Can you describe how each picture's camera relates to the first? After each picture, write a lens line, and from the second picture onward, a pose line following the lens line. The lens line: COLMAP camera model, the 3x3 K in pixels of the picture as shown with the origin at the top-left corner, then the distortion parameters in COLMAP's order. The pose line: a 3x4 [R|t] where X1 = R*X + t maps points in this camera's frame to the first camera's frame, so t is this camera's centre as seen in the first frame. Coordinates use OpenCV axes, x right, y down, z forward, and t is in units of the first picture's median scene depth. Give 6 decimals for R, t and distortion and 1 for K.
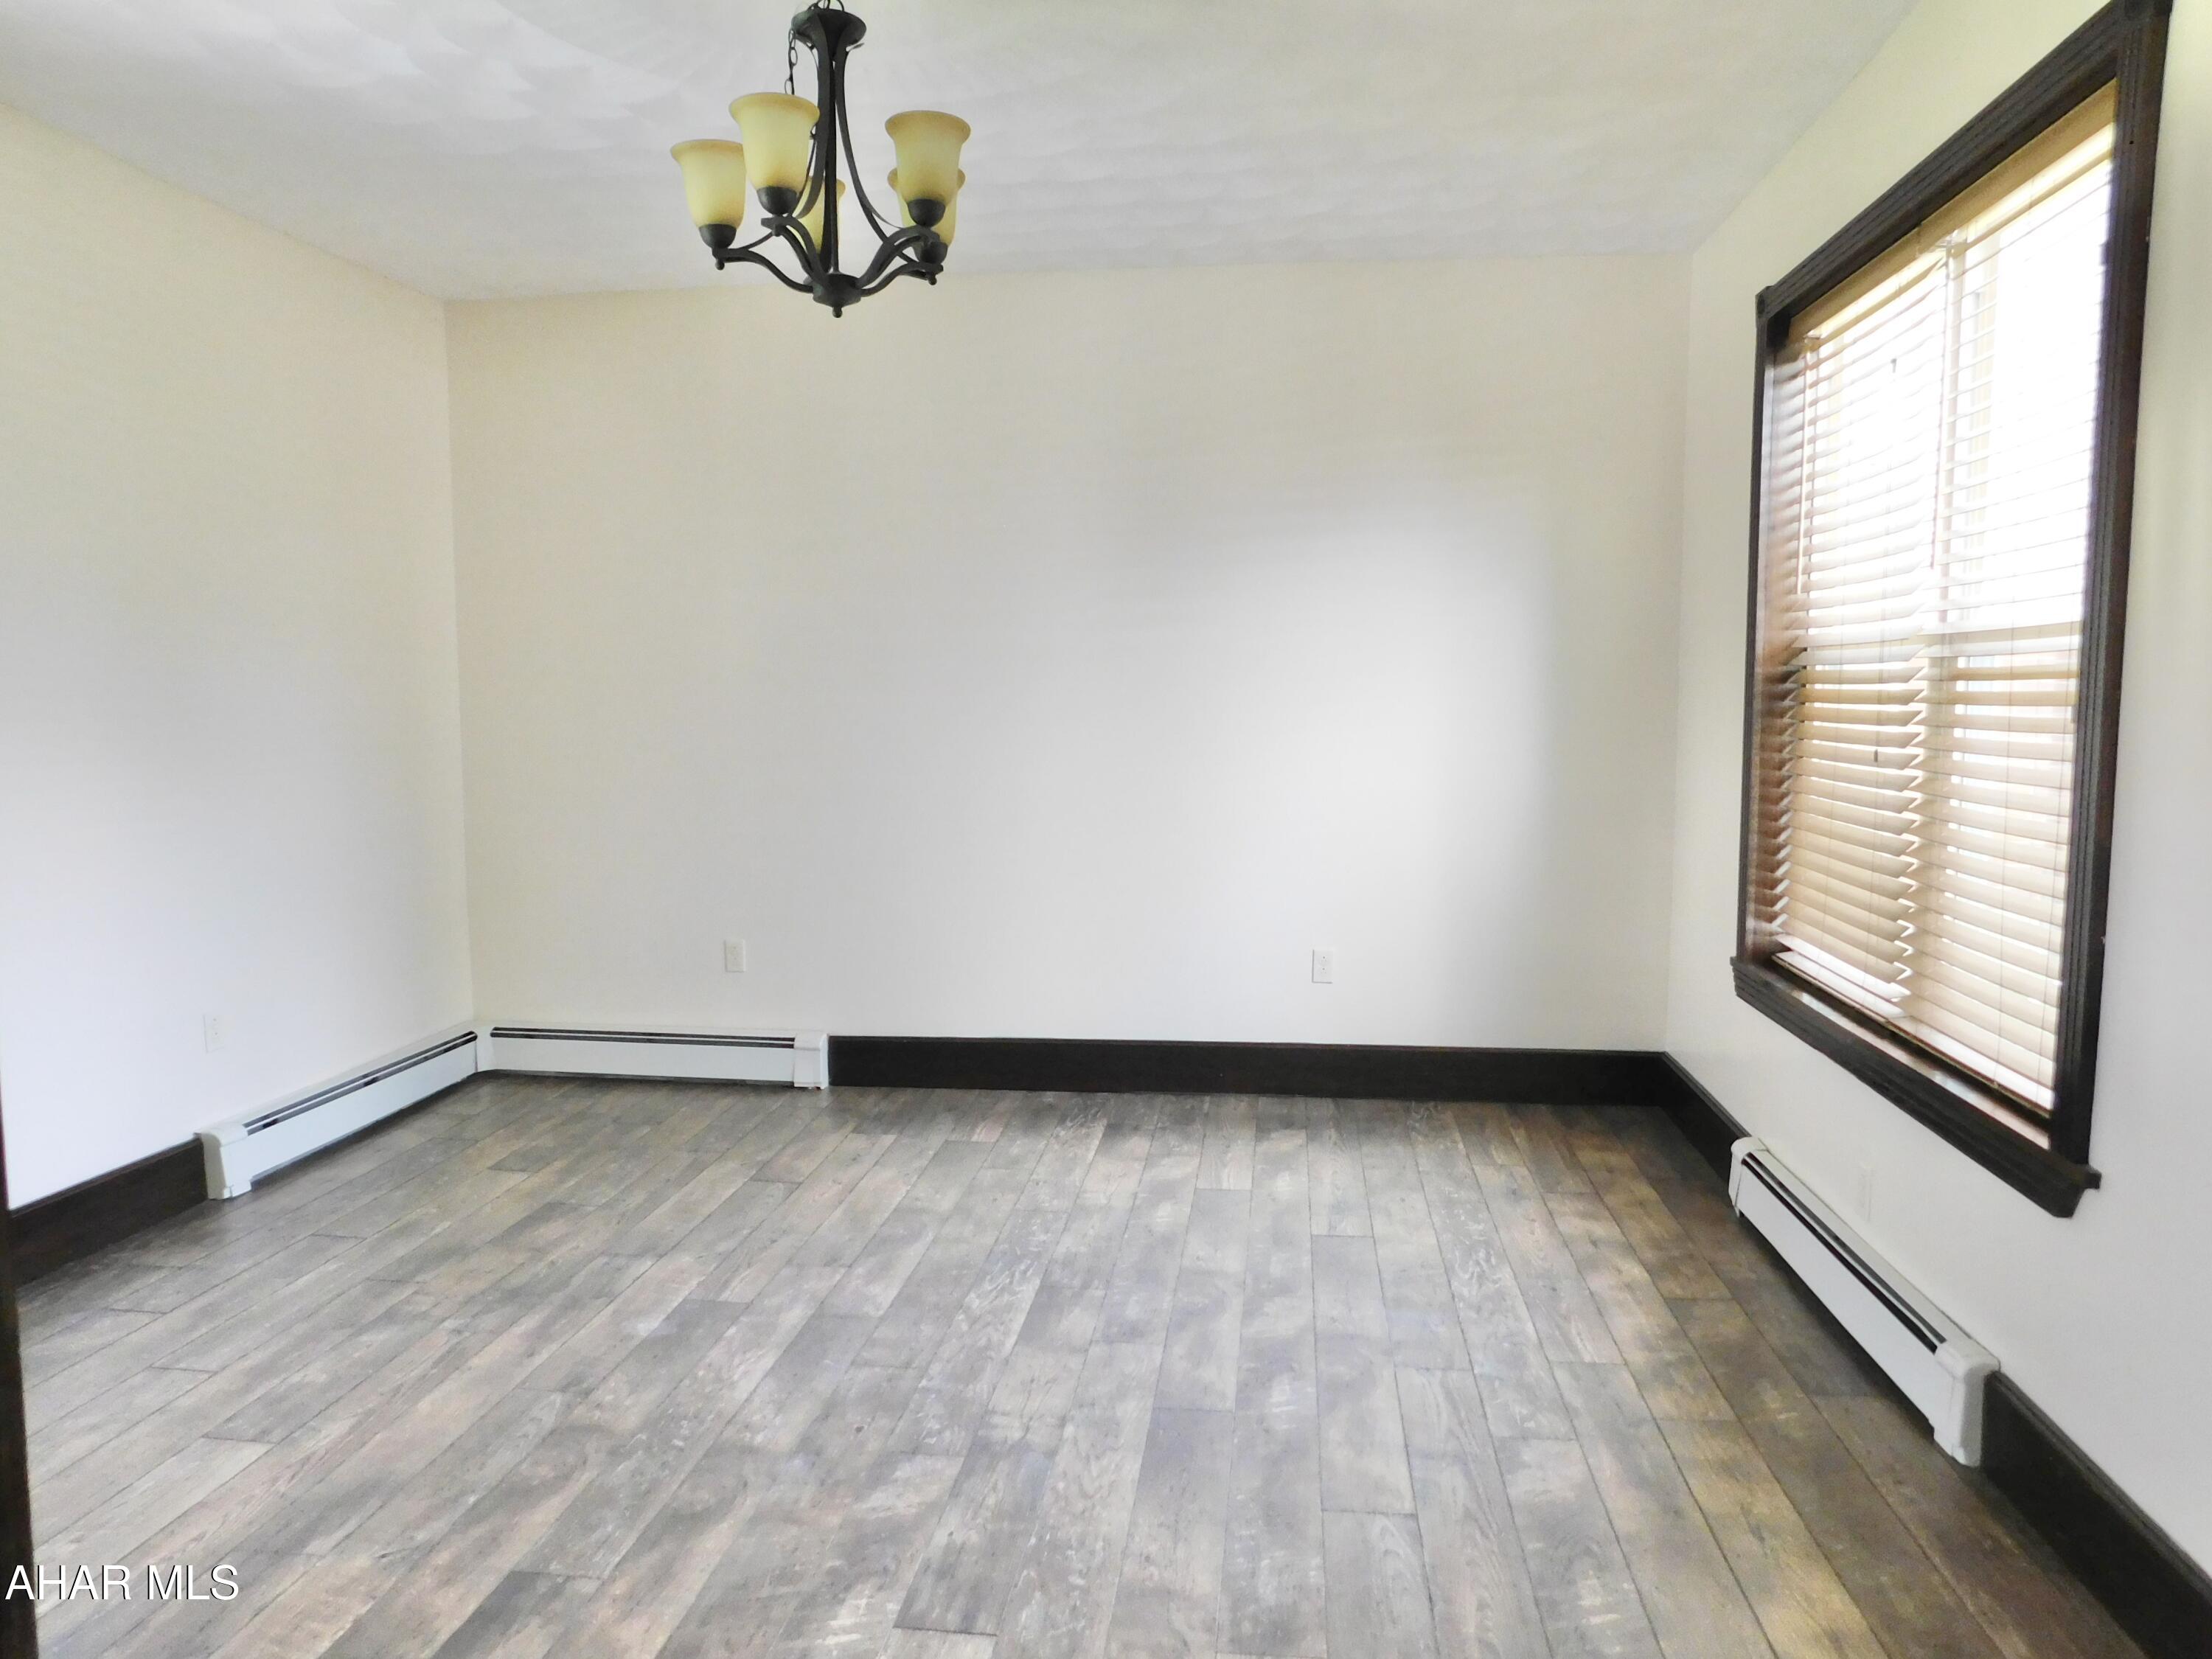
lens RADIAL K [[1460.2, 0, 1106.0], [0, 1460.2, 829.5], [0, 0, 1]] dist [-0.078561, 0.075639]
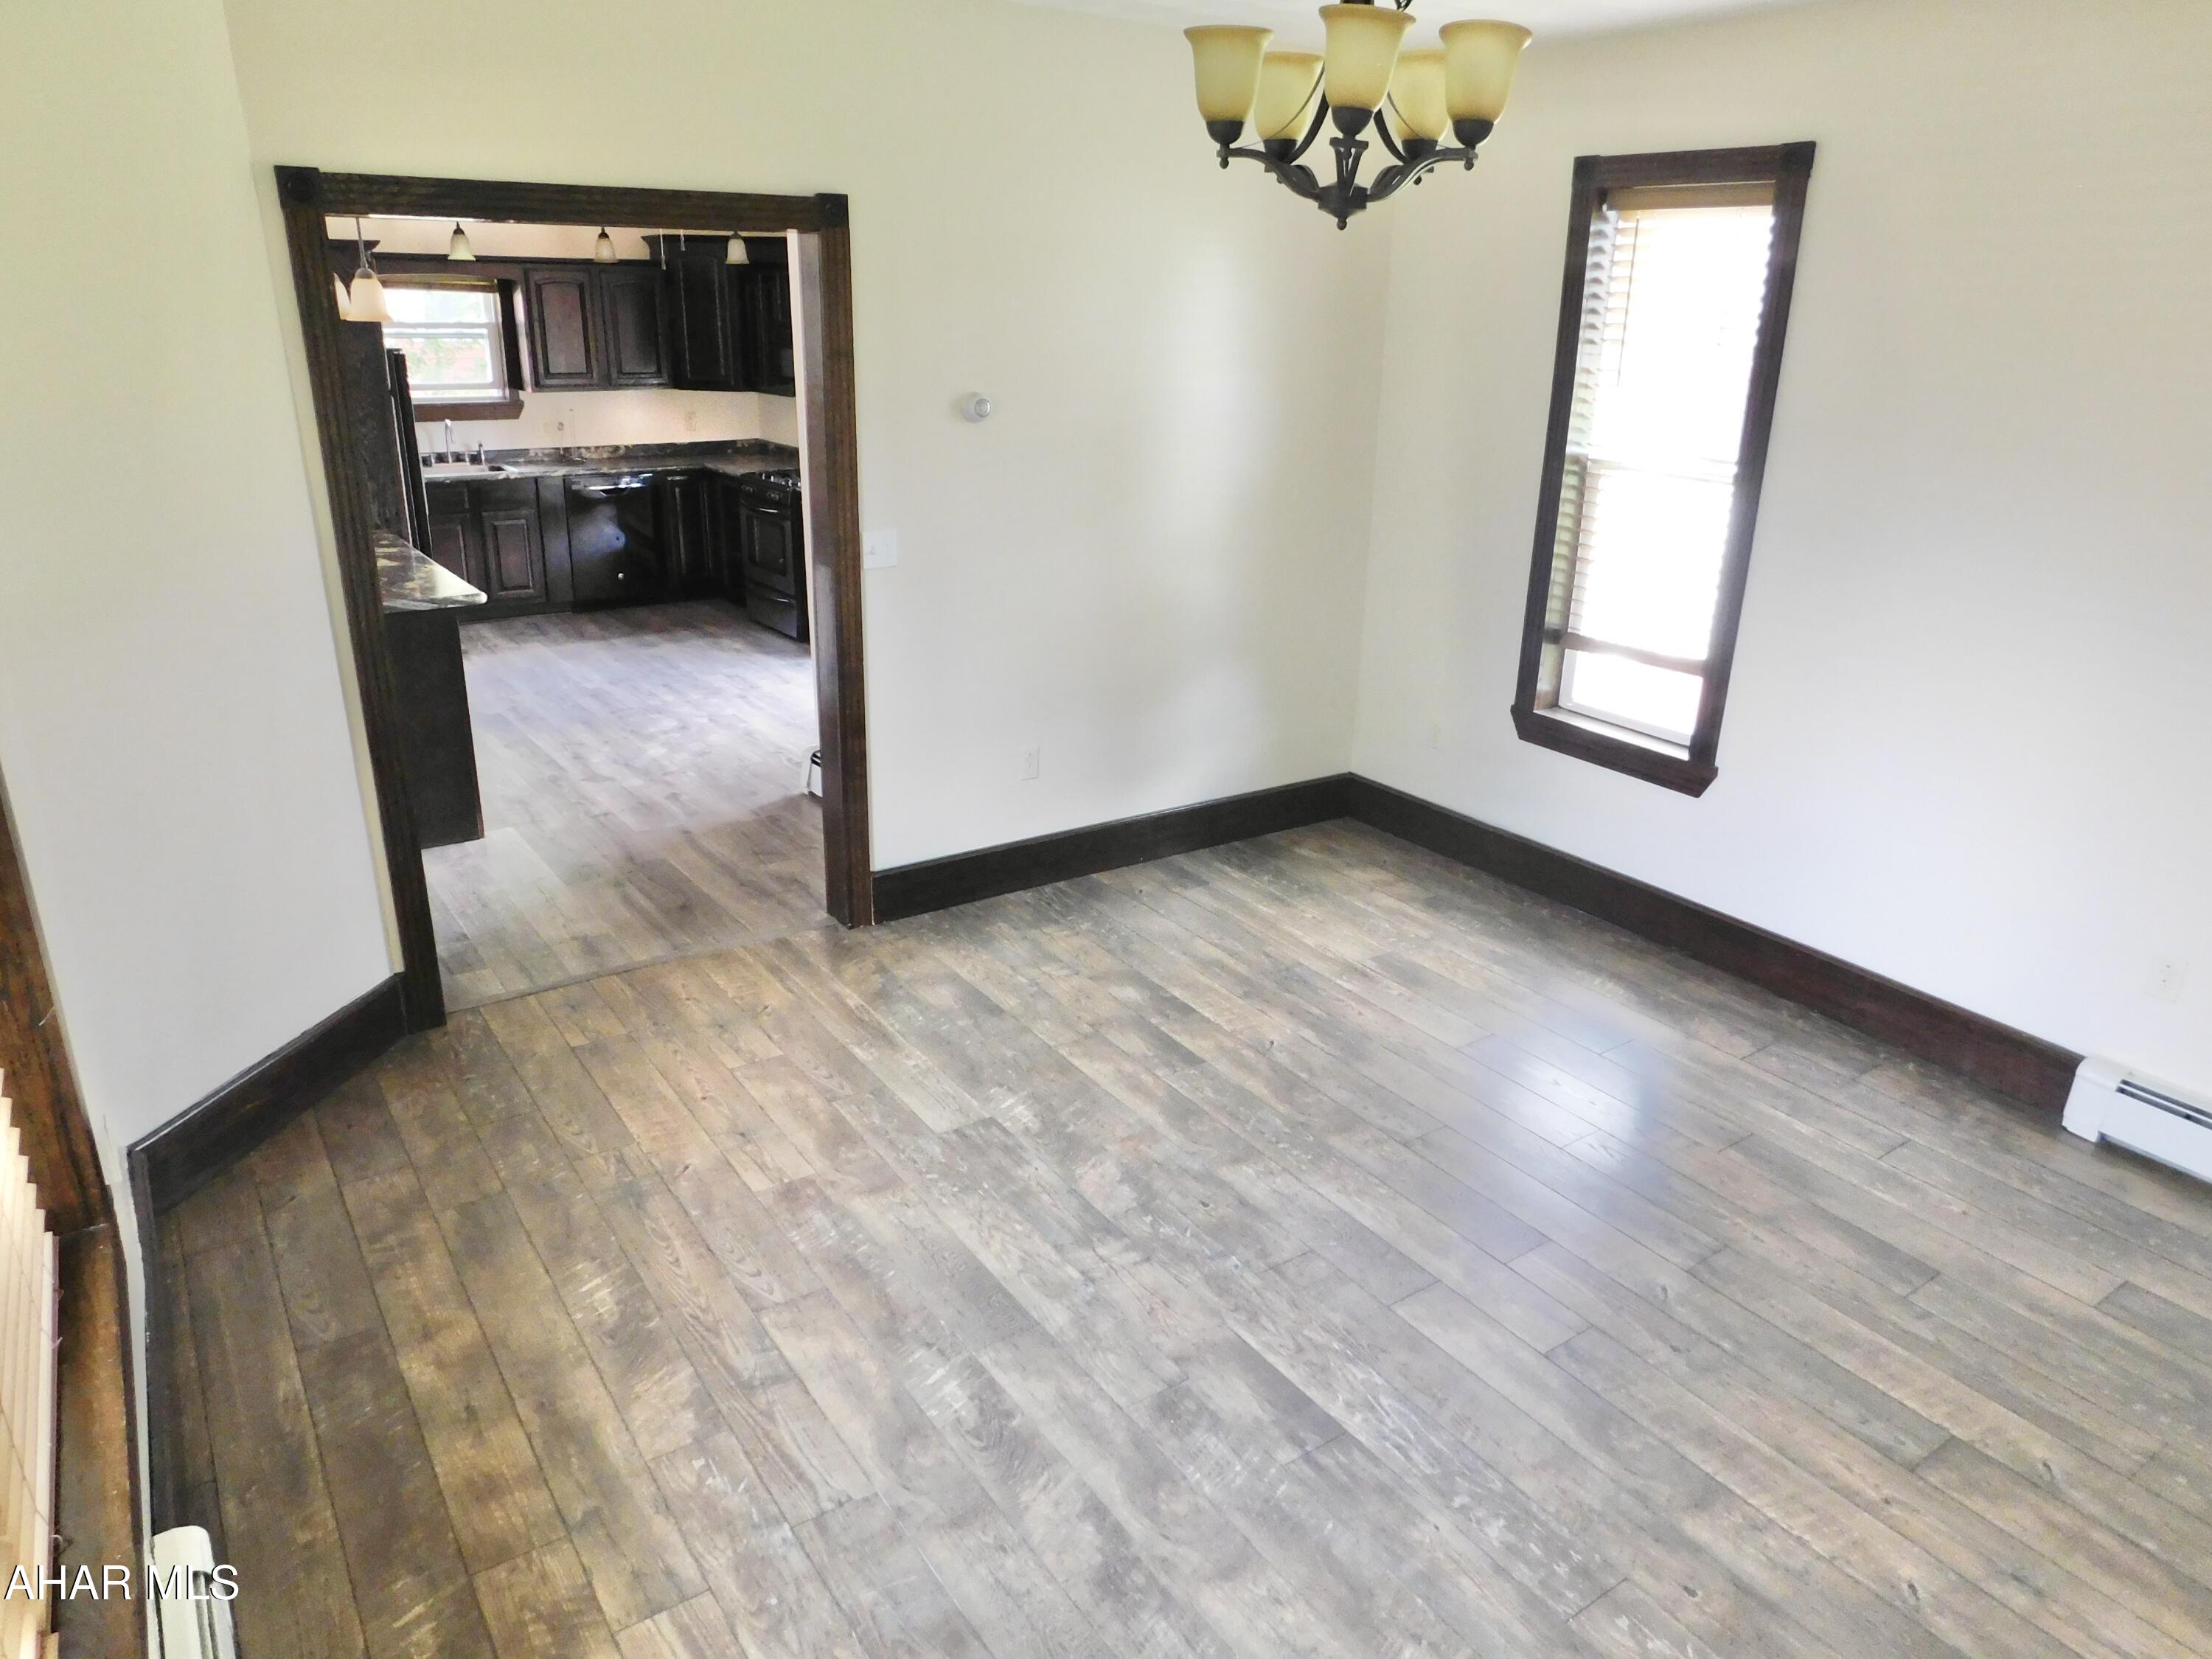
lens RADIAL K [[1460.2, 0, 1106.0], [0, 1460.2, 829.5], [0, 0, 1]] dist [-0.078561, 0.075639]
pose [[-0.745644, 0.214054, -0.631028, 0.575325], [-0.085398, 0.908492, 0.409083, -0.352933], [0.660850, 0.358919, -0.659132, 1.577574]]
